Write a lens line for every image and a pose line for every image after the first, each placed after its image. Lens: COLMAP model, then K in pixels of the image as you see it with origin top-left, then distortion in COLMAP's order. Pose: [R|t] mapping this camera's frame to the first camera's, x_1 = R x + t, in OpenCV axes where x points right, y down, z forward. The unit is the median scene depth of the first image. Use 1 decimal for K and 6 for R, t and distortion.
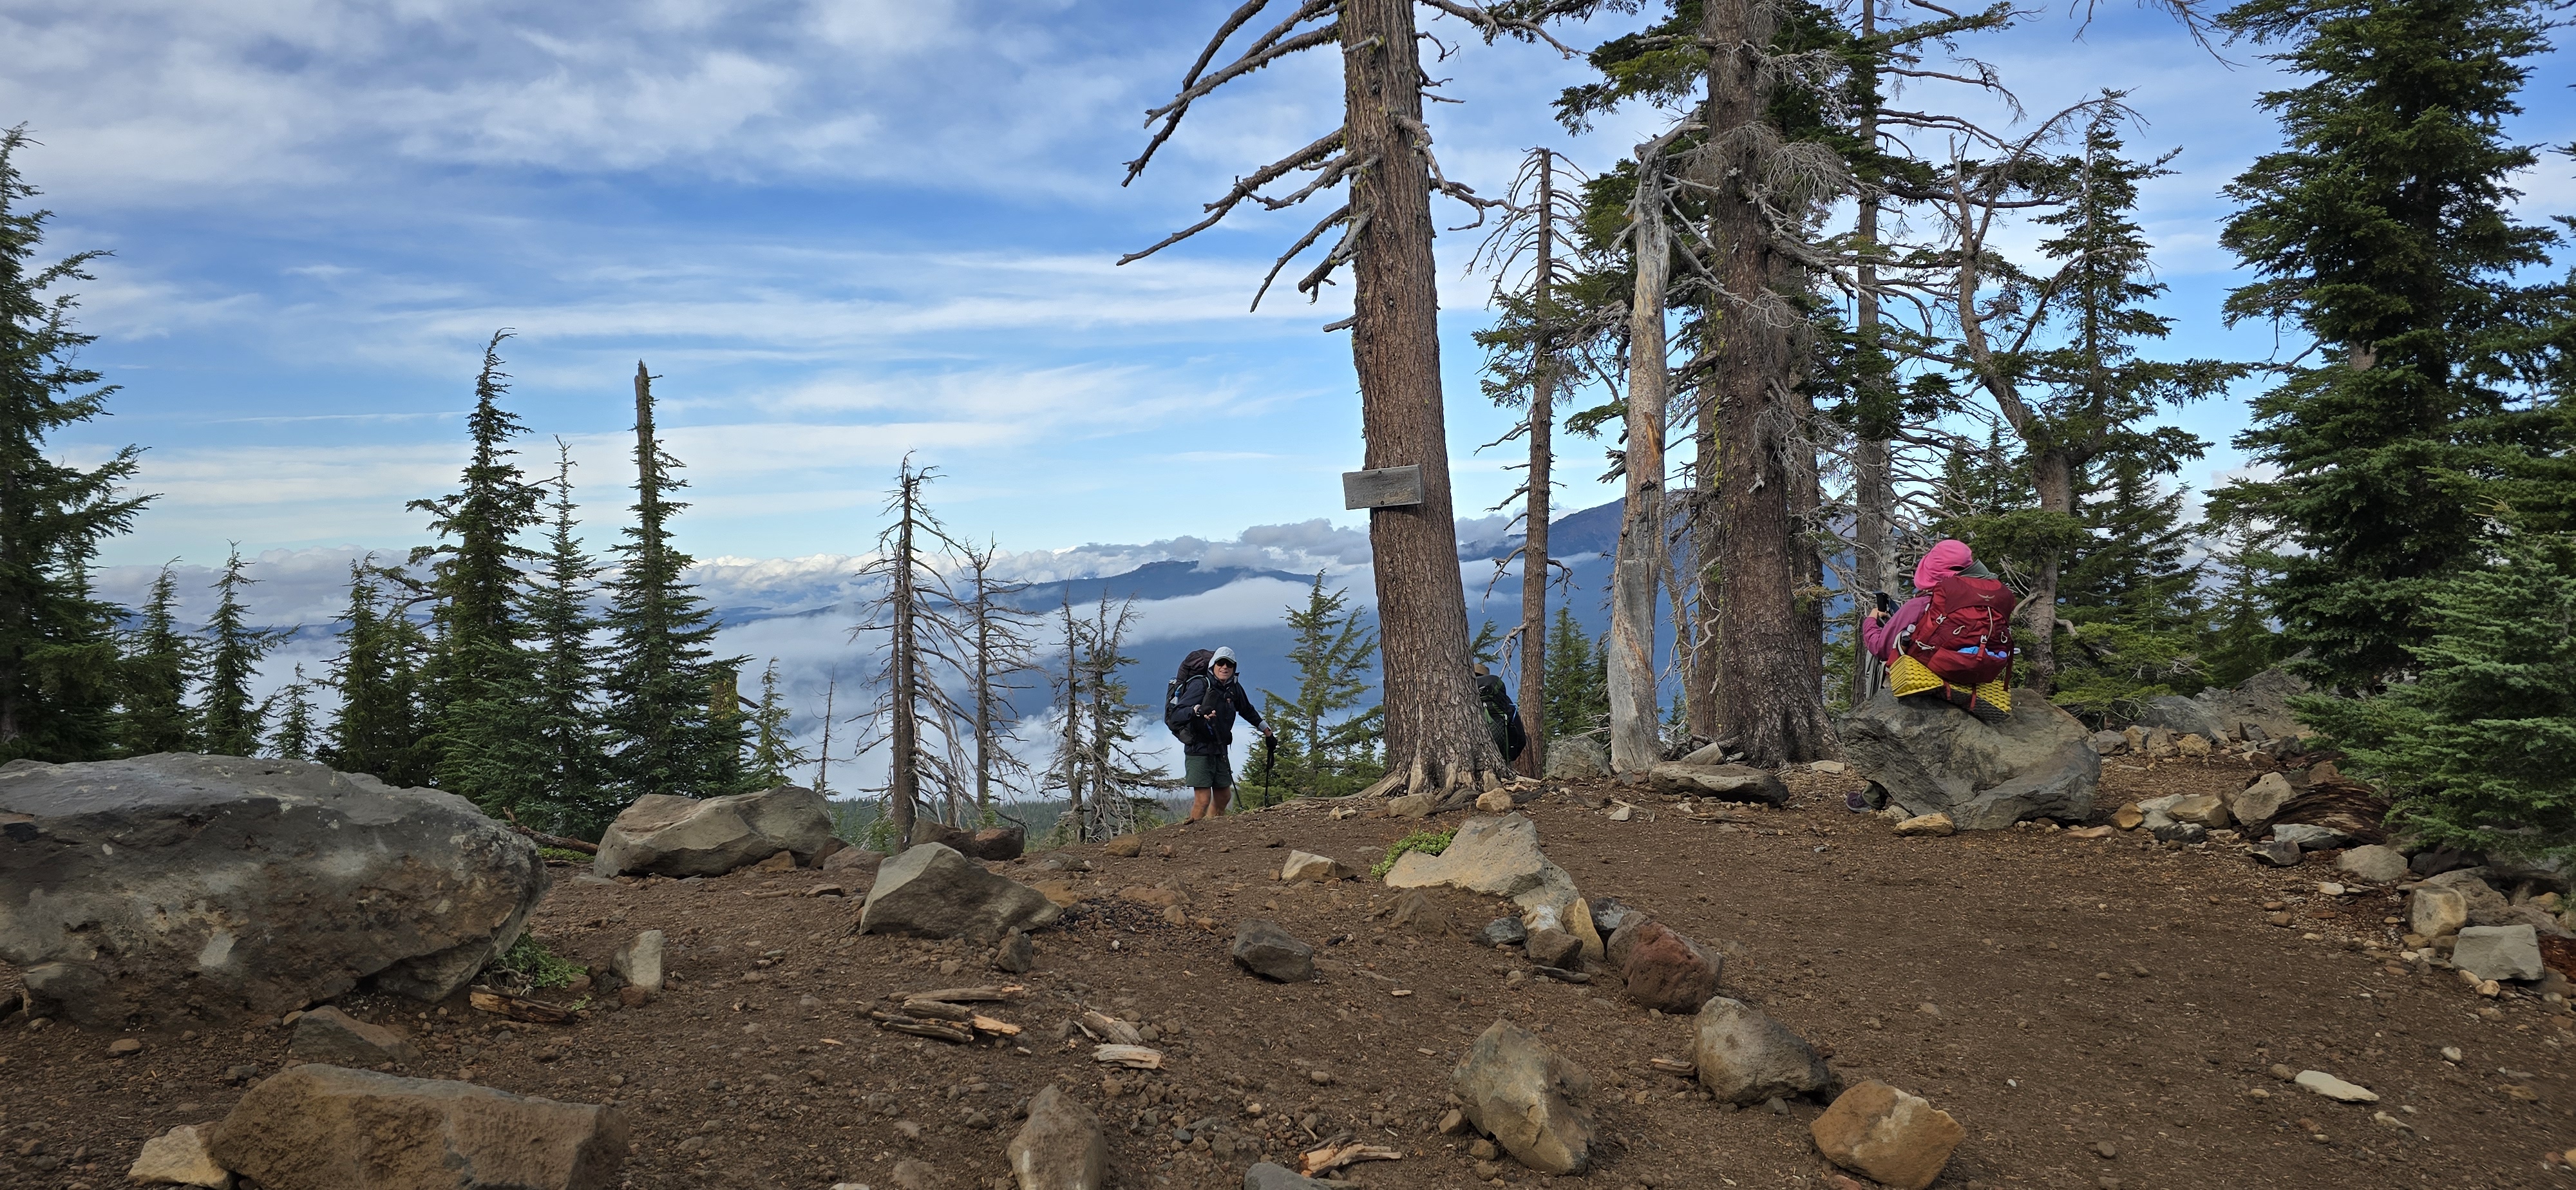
lens RADIAL K [[1605.2, 0, 1285.6], [0, 1605.2, 567.0], [0, 0, 1]] dist [0.087148, -0.086857]
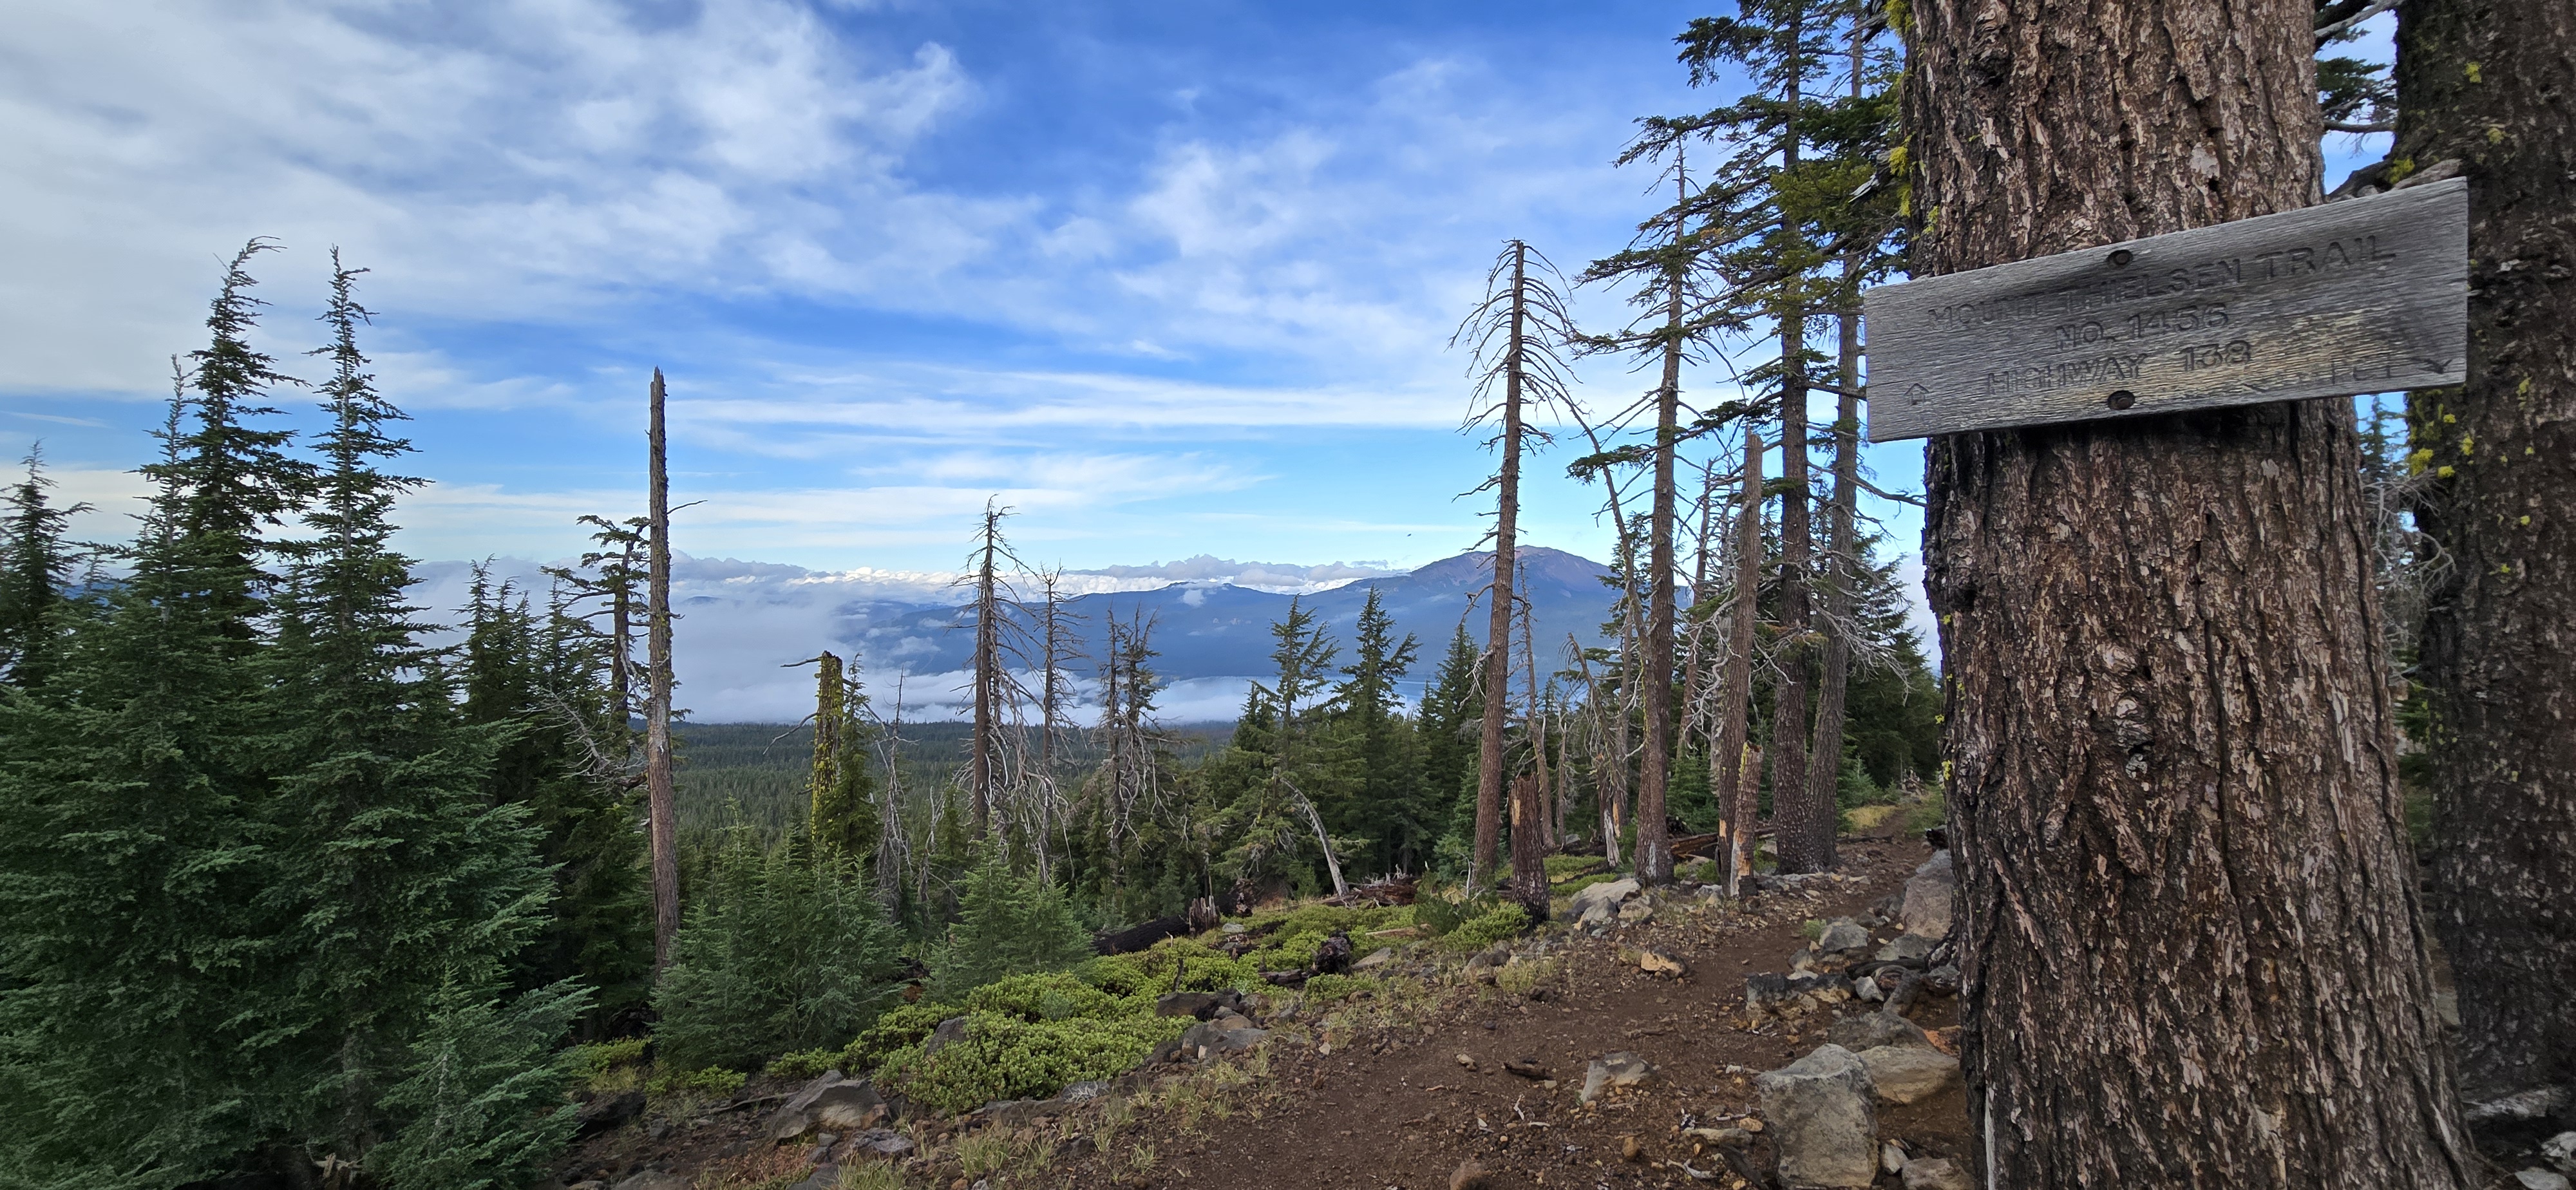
lens RADIAL K [[987.0, 0, 1283.3], [0, 987.0, 596.2], [0, 0, 1]] dist [-0.000192, -0.004930]
pose [[0.999115, 0.033483, 0.025447, -0.019105], [-0.033683, 0.999405, 0.007481, -0.003505], [-0.025181, -0.008331, 0.999648, 0.291216]]
